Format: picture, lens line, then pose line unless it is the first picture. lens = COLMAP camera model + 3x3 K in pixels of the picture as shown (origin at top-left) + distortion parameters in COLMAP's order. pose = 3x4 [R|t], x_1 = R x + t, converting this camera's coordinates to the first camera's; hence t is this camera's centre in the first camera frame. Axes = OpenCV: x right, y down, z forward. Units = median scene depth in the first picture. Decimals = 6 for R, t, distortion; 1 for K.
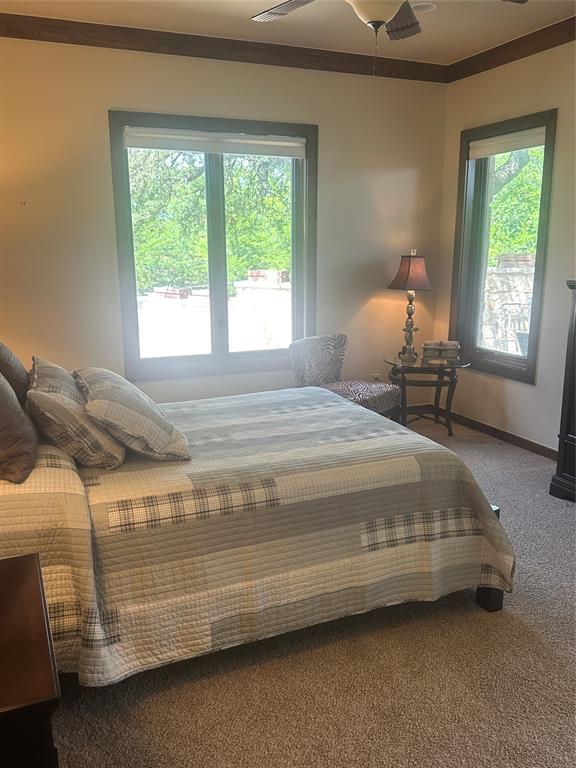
lens RADIAL K [[654.6, 0, 288.0], [0, 654.6, 384.0], [0, 0, 1]] dist [0.174091, -0.387627]
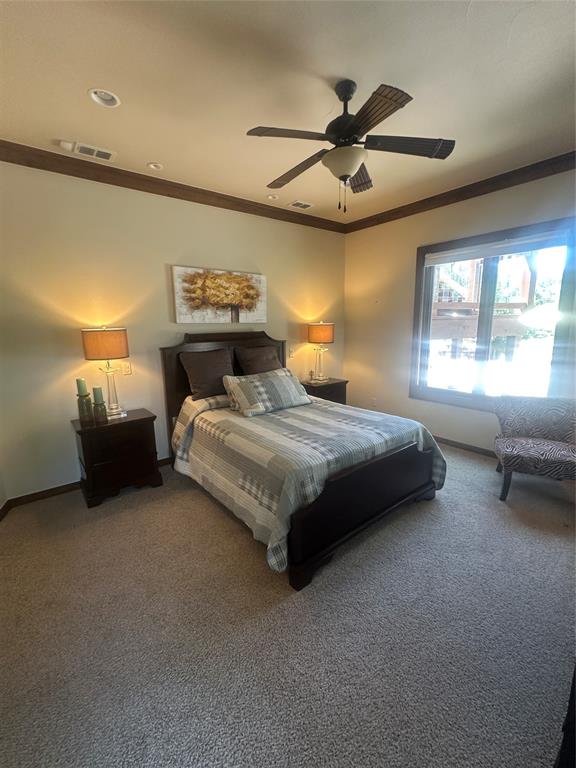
lens RADIAL K [[341.9, 0, 287.5], [0, 341.9, 372.7], [0, 0, 1]] dist [-0.000316, -0.000046]
pose [[0.265796, 0.154687, -0.951538, 0.962925], [-0.184948, 0.976890, 0.107146, -0.184602], [0.946122, 0.147506, 0.288262, 0.738410]]
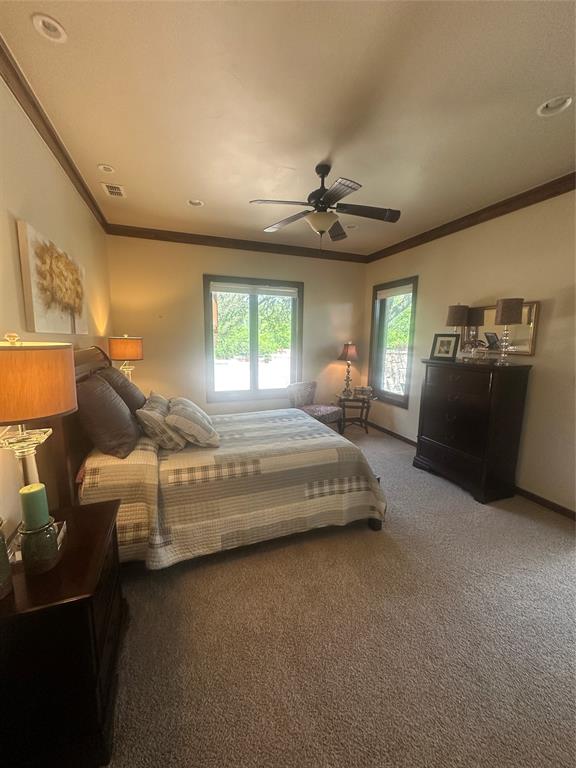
lens RADIAL K [[310.6, 0, 290.6], [0, 310.6, 383.6], [0, 0, 1]] dist [-0.010250, 0.000112]
pose [[0.999014, 0.023310, -0.037795, 0.088862], [-0.025498, 0.997962, -0.058490, -0.022722], [0.036355, 0.059396, 0.997572, 0.083627]]
